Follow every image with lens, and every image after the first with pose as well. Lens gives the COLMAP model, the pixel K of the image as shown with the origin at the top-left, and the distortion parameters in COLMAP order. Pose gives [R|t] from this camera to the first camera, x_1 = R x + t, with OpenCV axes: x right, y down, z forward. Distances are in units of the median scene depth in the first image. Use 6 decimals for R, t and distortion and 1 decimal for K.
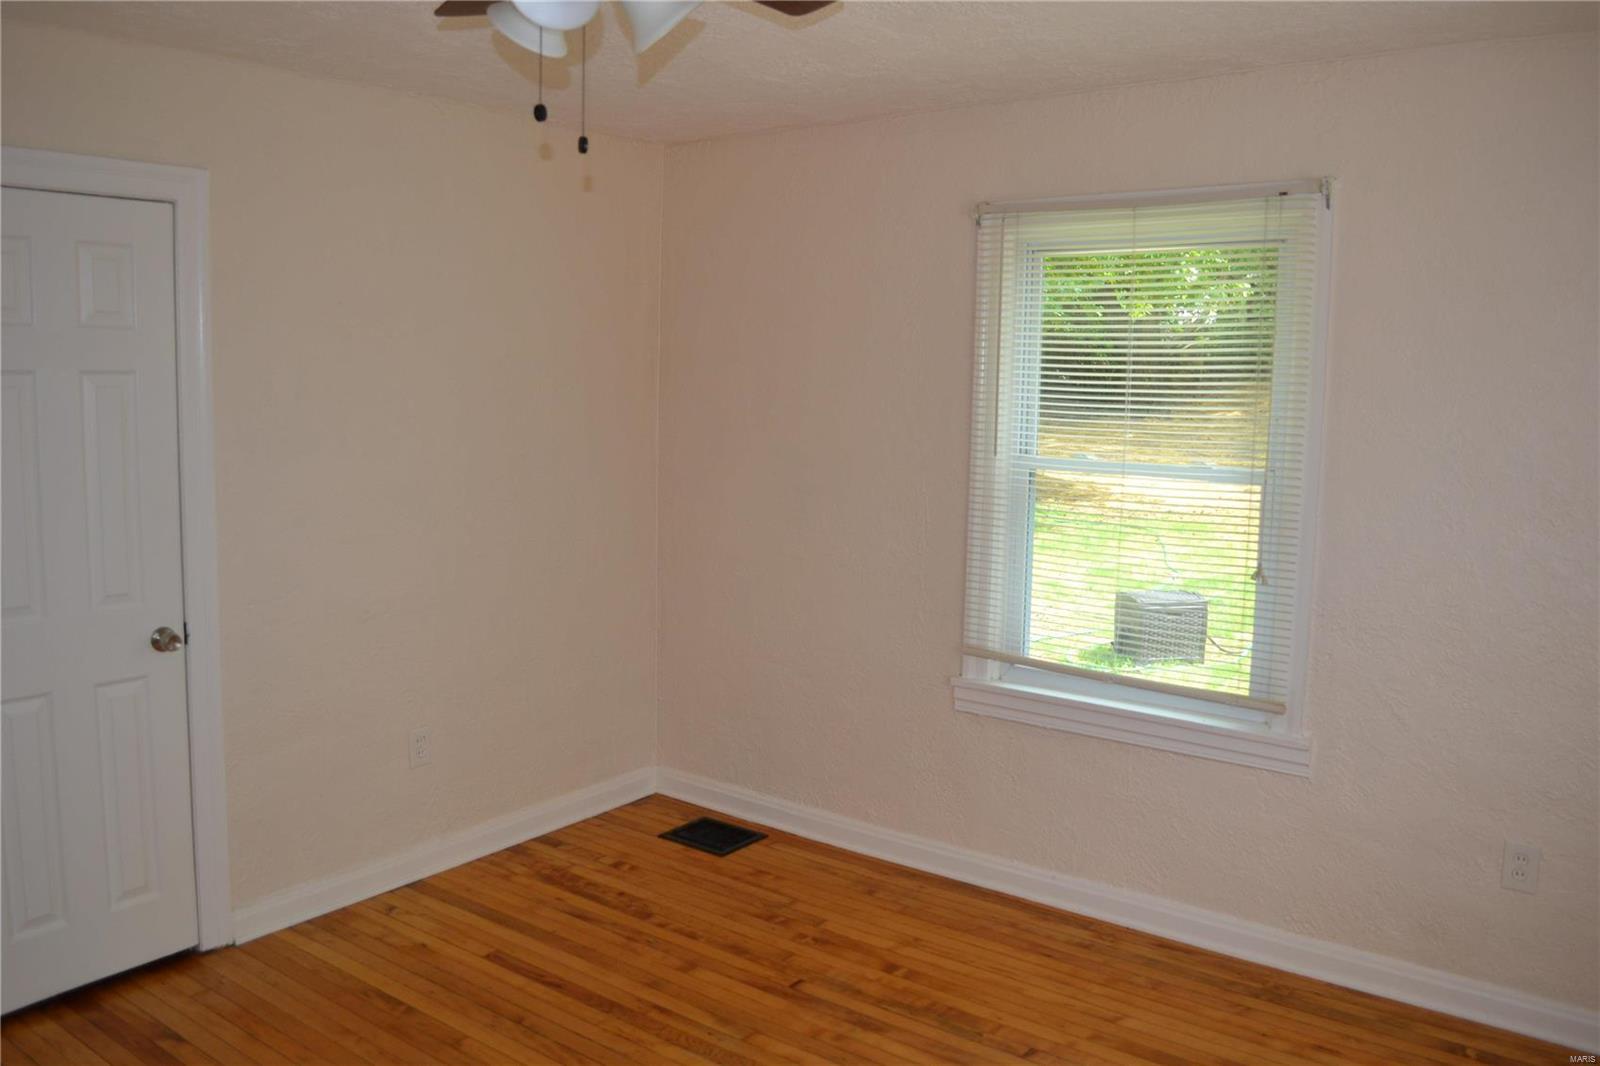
lens RADIAL K [[1289.7, 0, 802.1], [0, 1289.7, 535.3], [0, 0, 1]] dist [-0.072887, 0.011116]
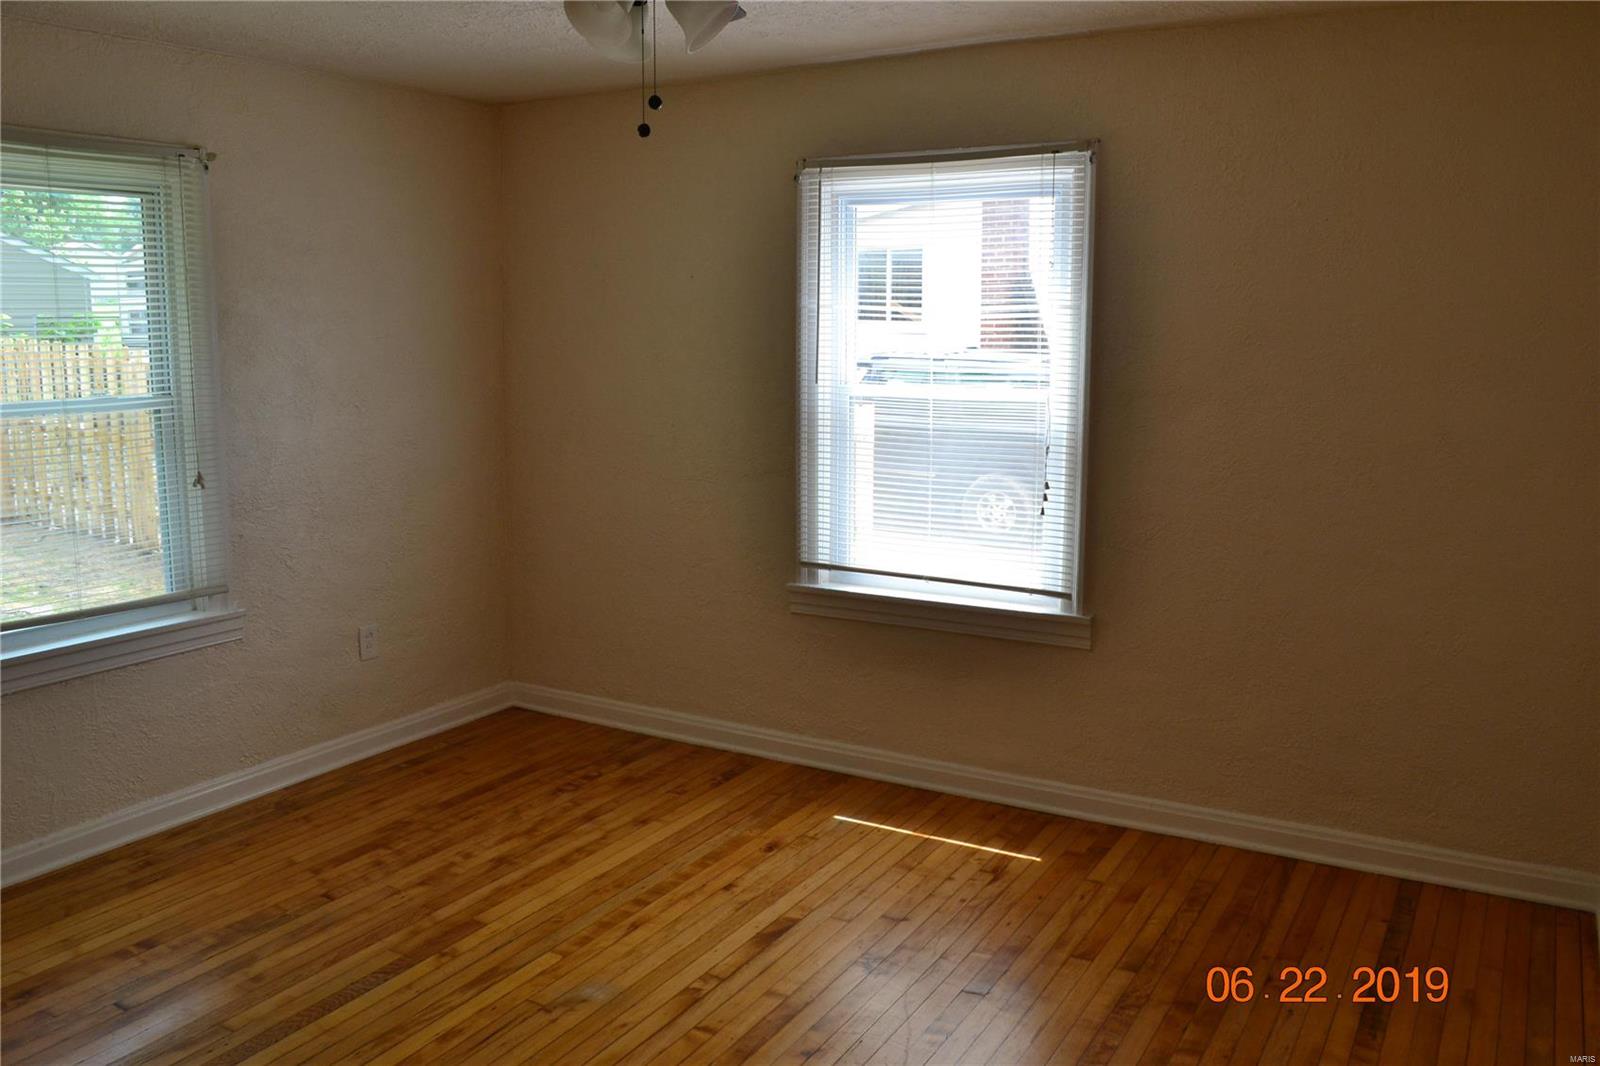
lens RADIAL K [[1289.7, 0, 788.2], [0, 1289.7, 531.9], [0, 0, 1]] dist [-0.072887, 0.011116]
pose [[-0.118246, -0.172289, 0.977924, -0.851961], [0.121868, 0.974870, 0.186487, -0.075401], [-0.985478, 0.141229, -0.094278, 0.579946]]
